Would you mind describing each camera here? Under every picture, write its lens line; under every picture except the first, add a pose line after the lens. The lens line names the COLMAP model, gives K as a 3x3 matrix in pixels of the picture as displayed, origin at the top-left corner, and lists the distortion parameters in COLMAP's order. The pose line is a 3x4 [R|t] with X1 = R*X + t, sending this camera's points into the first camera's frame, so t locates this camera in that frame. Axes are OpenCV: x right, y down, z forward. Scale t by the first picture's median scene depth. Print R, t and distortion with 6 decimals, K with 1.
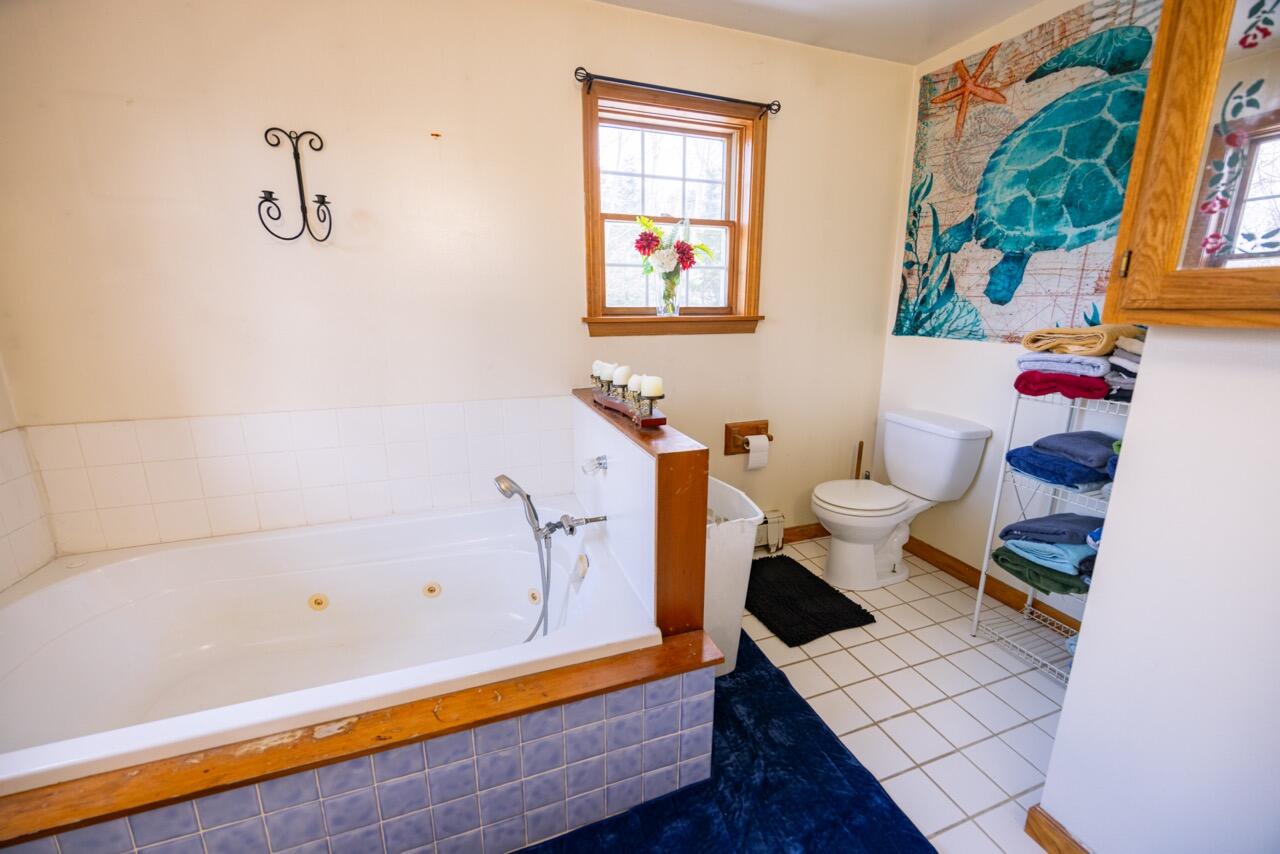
lens RADIAL K [[490.0, 0, 640.0], [0, 490.0, 427.0], [0, 0, 1]] dist [-0.002738, -0.000158]
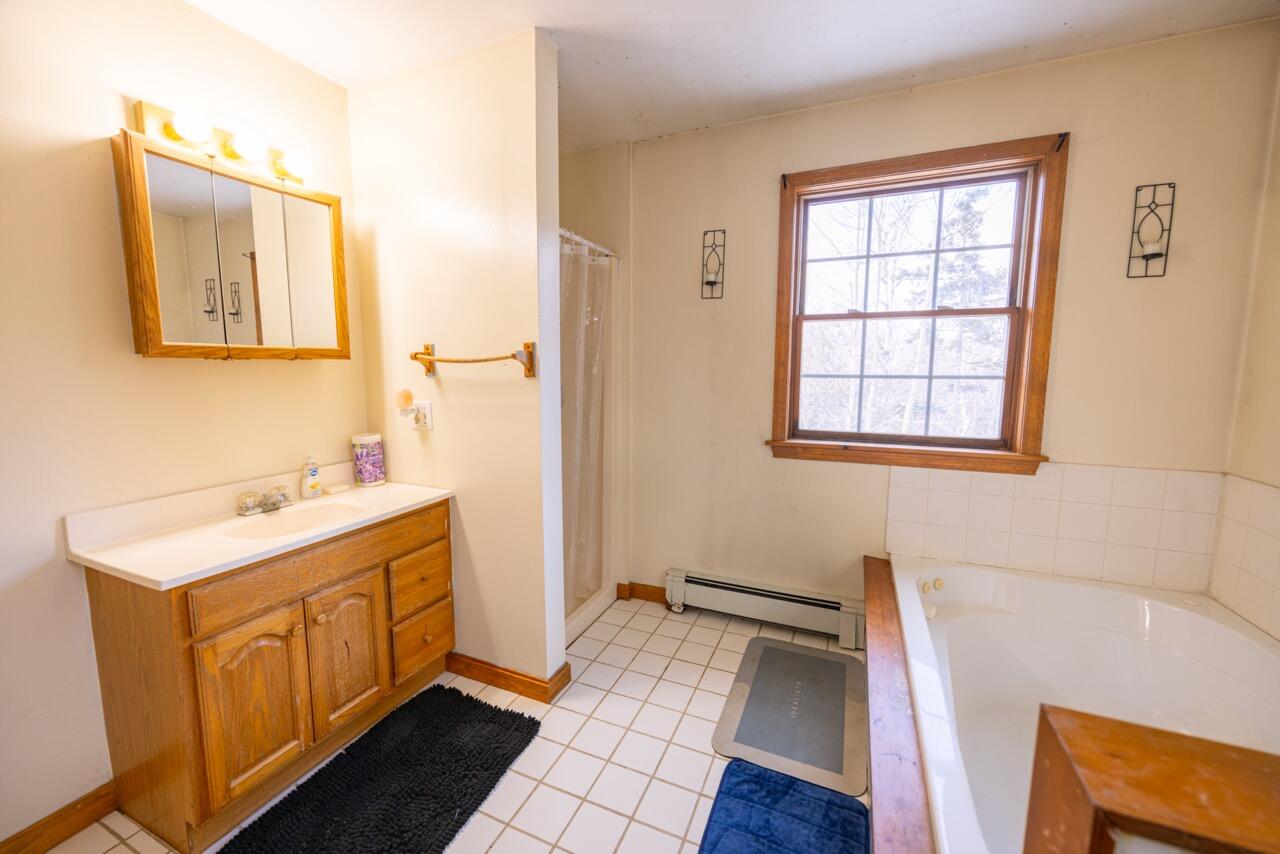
lens RADIAL K [[499.0, 0, 640.0], [0, 499.0, 427.0], [0, 0, 1]] dist [0.001616, 0.000090]
pose [[-0.675413, 0.093624, -0.731472, 0.435435], [-0.171772, 0.944651, 0.279517, -0.184217], [0.717155, 0.314436, -0.621947, 0.711124]]
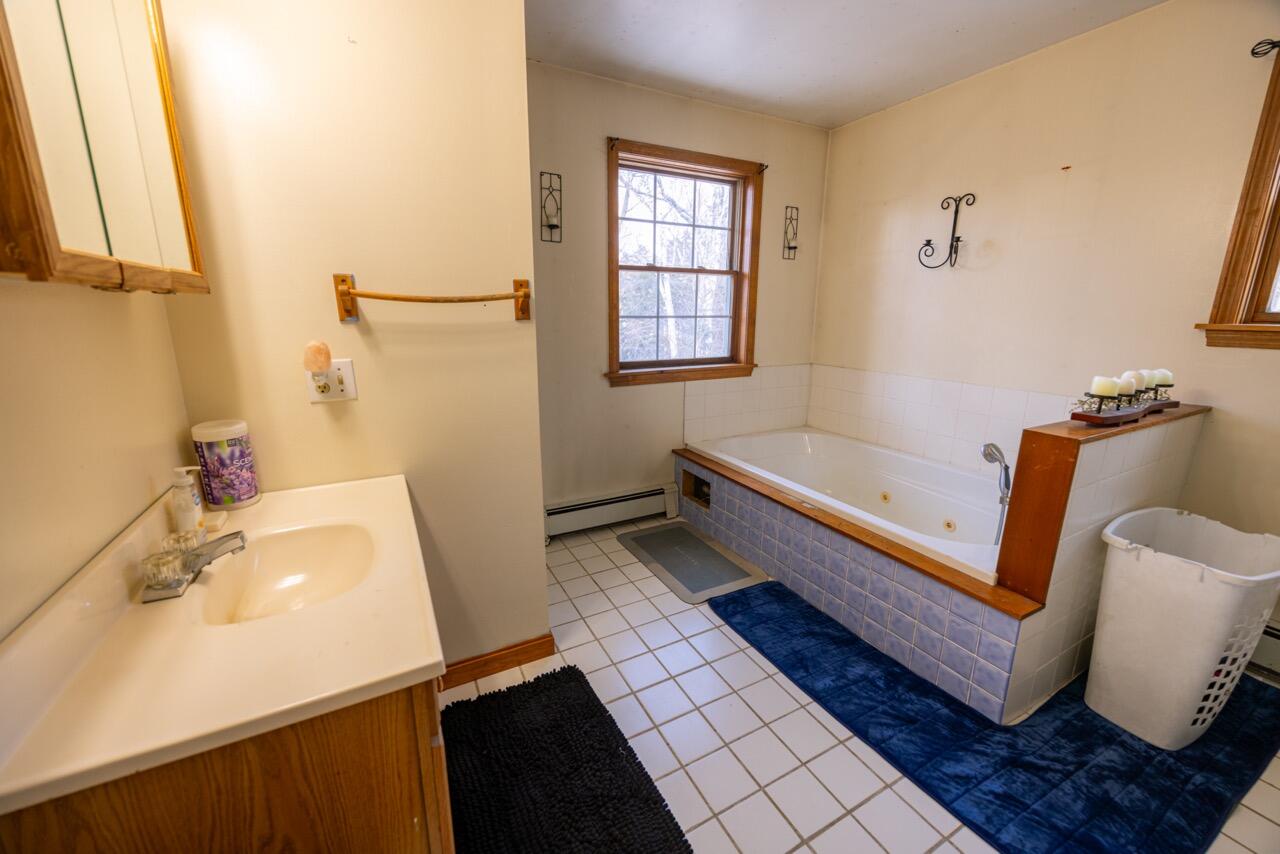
lens RADIAL K [[490.0, 0, 640.0], [0, 490.0, 427.0], [0, 0, 1]] dist [-0.002738, -0.000158]
pose [[0.155449, 0.233103, -0.959947, 0.802715], [-0.234844, 0.952620, 0.193295, 0.027605], [0.959523, 0.195391, 0.202827, -0.140588]]
